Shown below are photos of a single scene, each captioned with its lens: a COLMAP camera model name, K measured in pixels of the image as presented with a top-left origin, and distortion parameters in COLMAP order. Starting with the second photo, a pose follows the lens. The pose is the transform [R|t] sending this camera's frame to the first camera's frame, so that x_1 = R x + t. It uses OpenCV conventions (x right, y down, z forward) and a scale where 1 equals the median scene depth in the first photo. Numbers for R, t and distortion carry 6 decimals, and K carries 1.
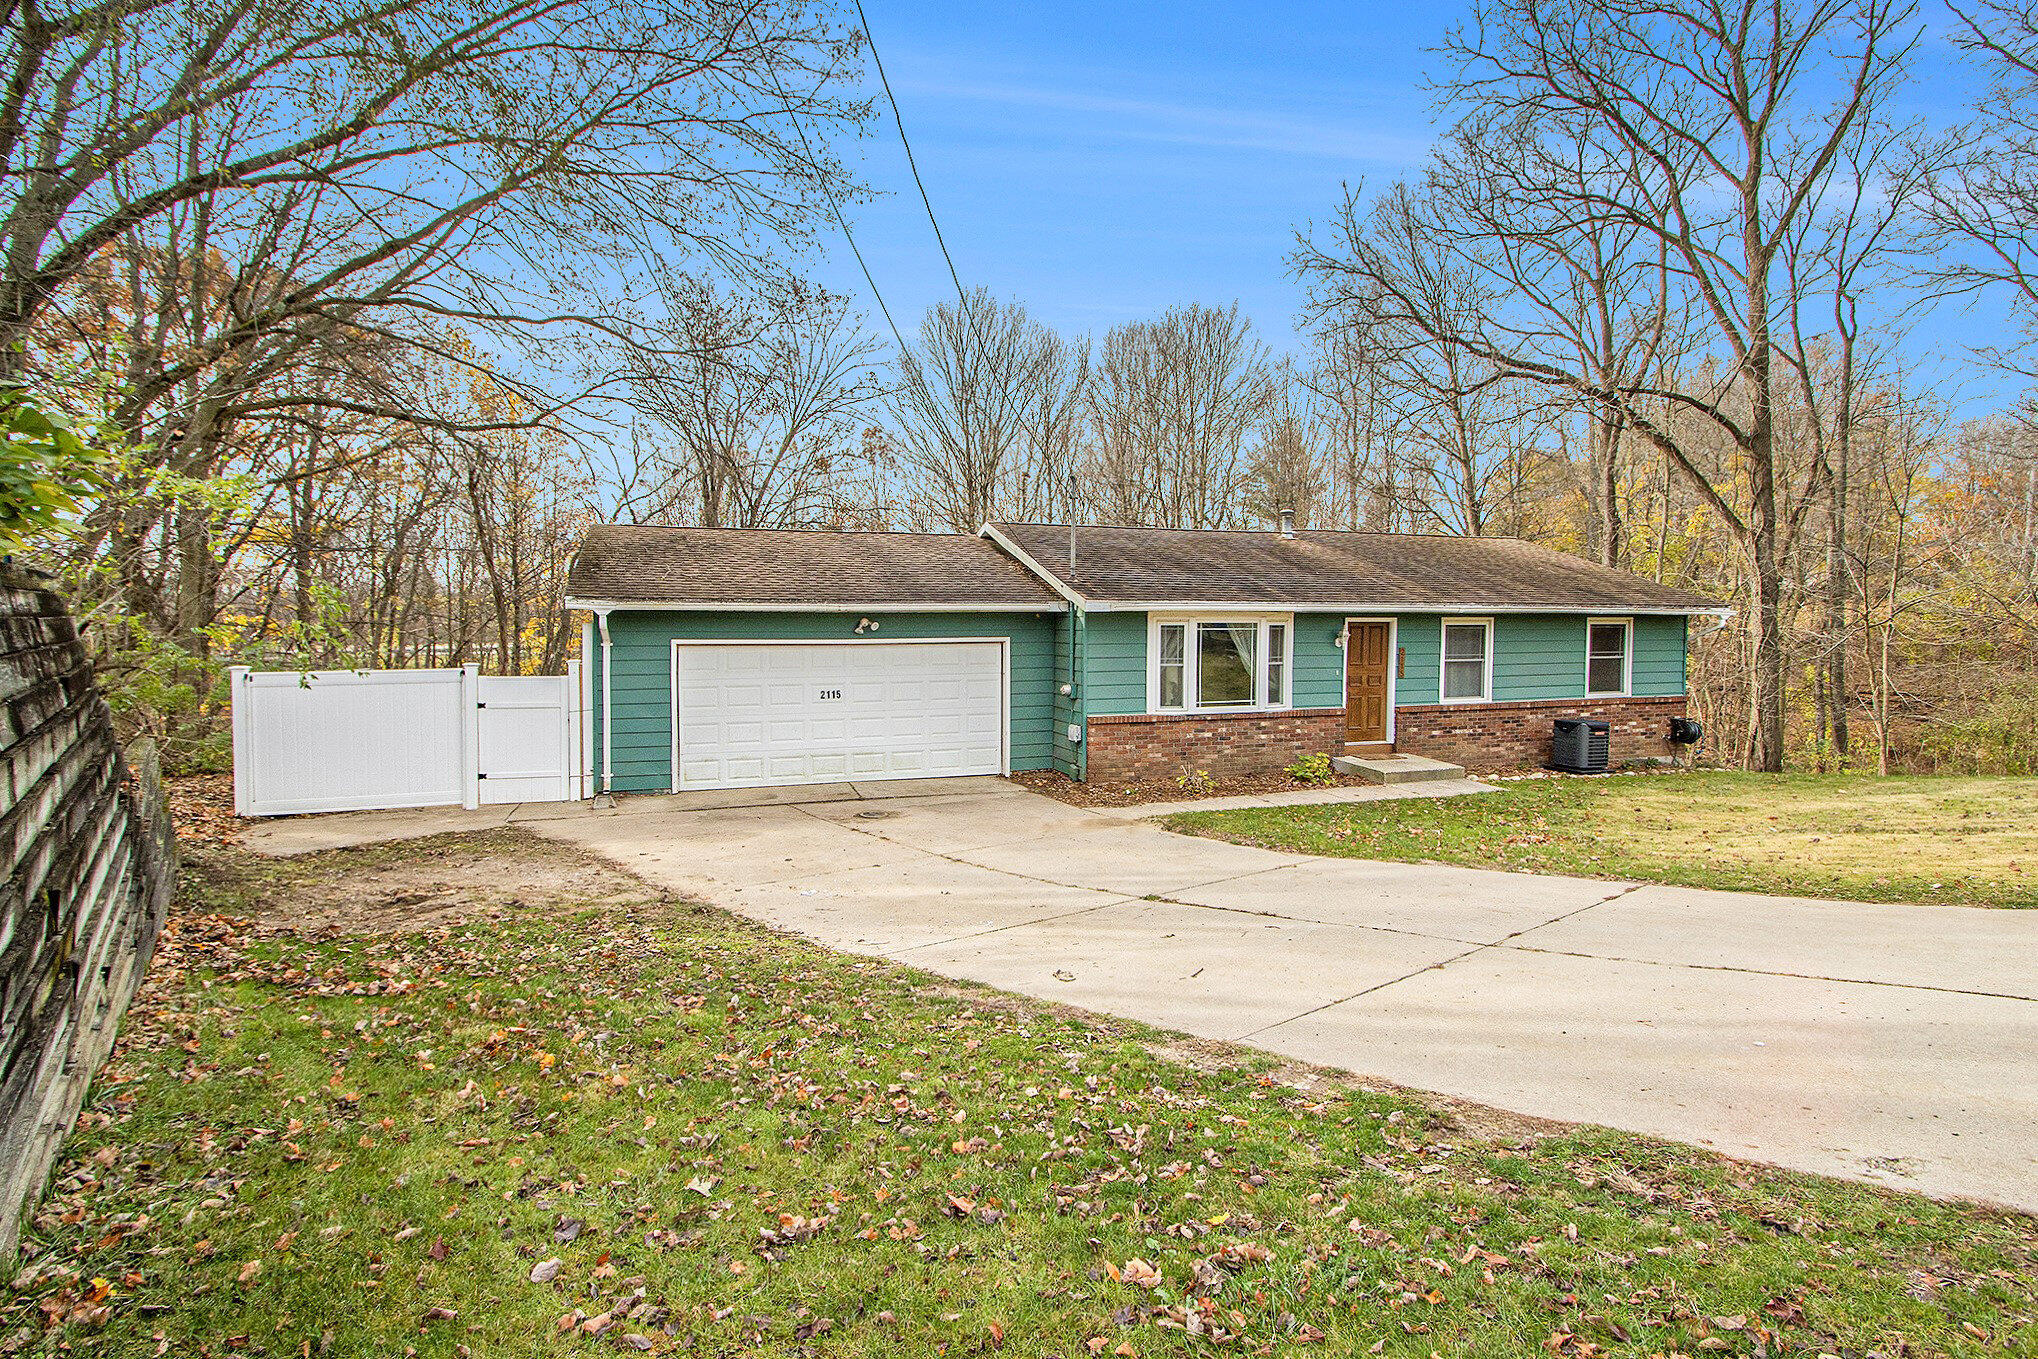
lens RADIAL K [[957.4, 0, 1019.0], [0, 957.4, 679.5], [0, 0, 1]] dist [-0.015440, 0.000221]
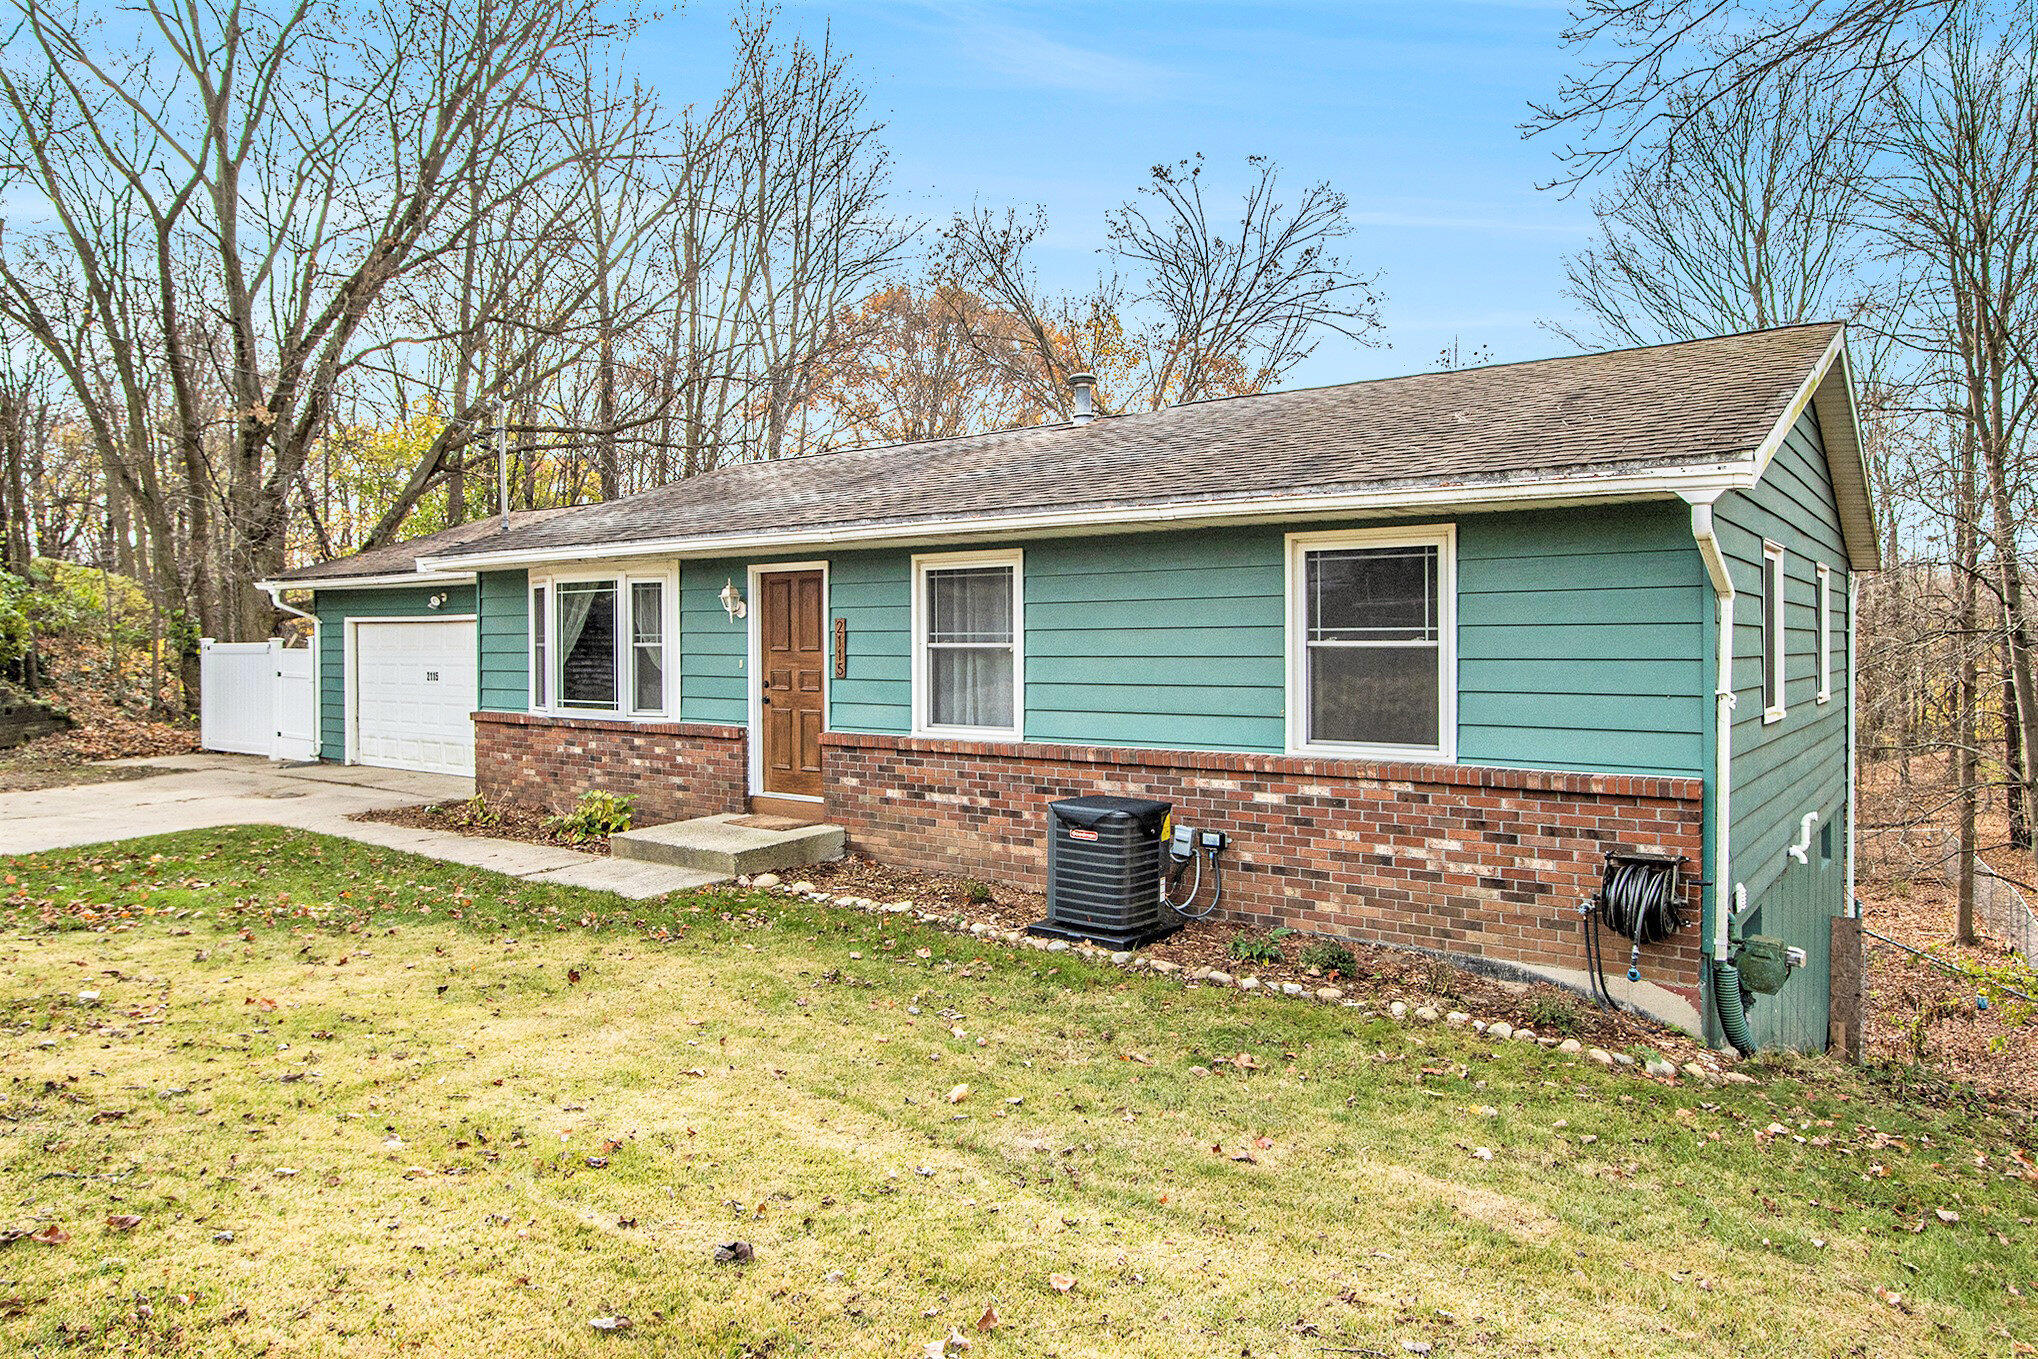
lens RADIAL K [[1282.7, 0, 1011.8], [0, 1282.7, 680.0], [0, 0, 1]] dist [-0.033058, 0.001034]
pose [[0.561363, 0.023302, -0.827242, 1.066232], [-0.047919, 0.998842, -0.004382, -0.001916], [0.826181, 0.042101, 0.561829, 0.720643]]
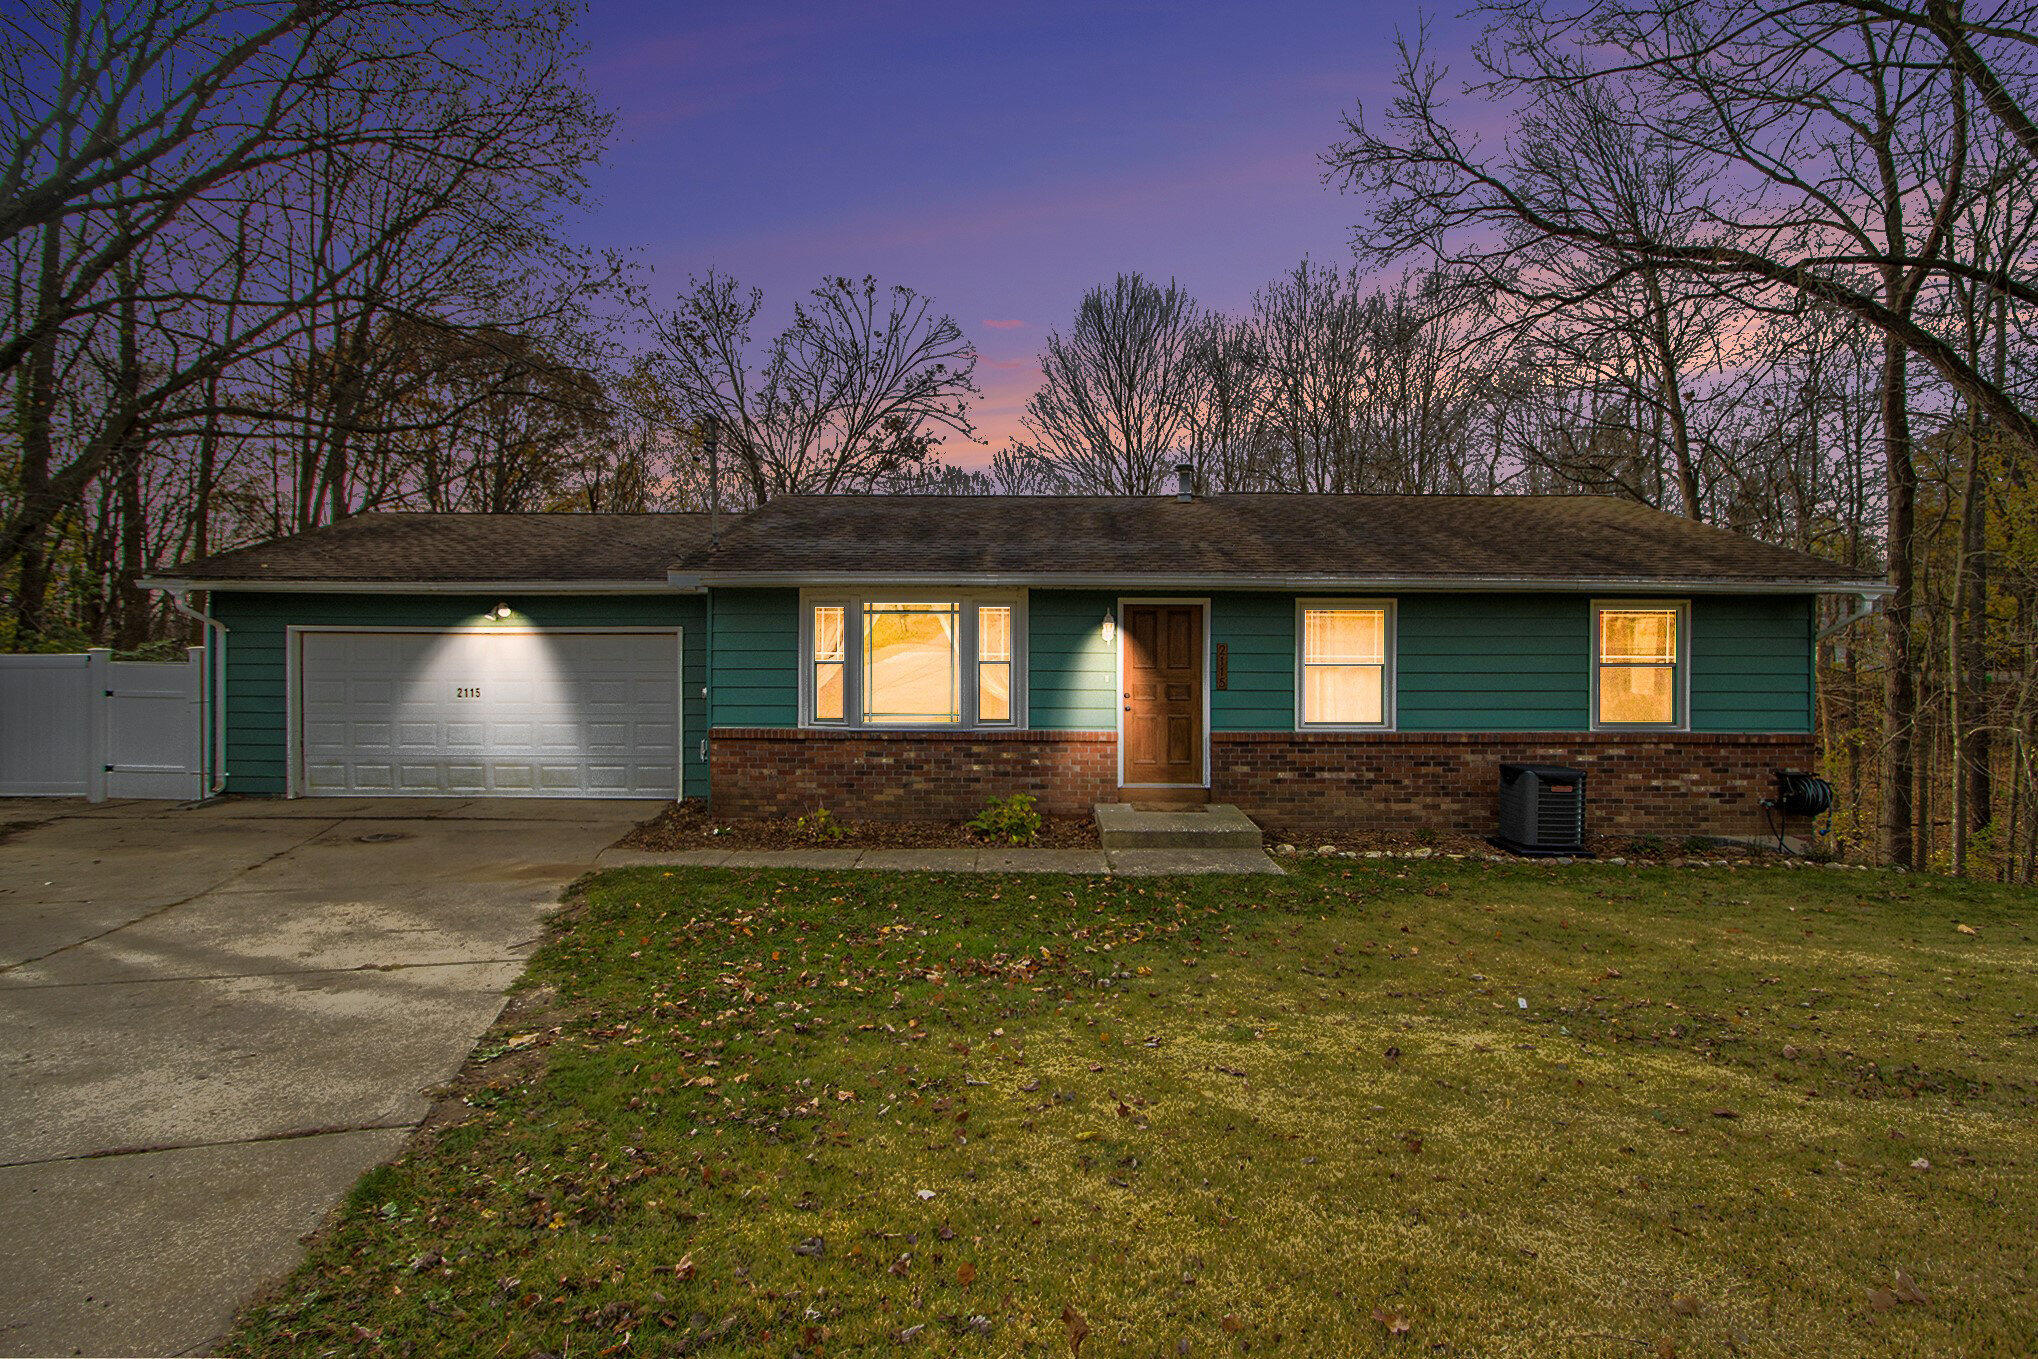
lens RADIAL K [[957.4, 0, 1019.0], [0, 957.4, 679.5], [0, 0, 1]] dist [-0.015440, 0.000221]
pose [[0.946787, 0.016223, -0.321451, 0.501660], [-0.024887, 0.999429, -0.022861, 0.010570], [0.320897, 0.029645, 0.946650, 0.340831]]
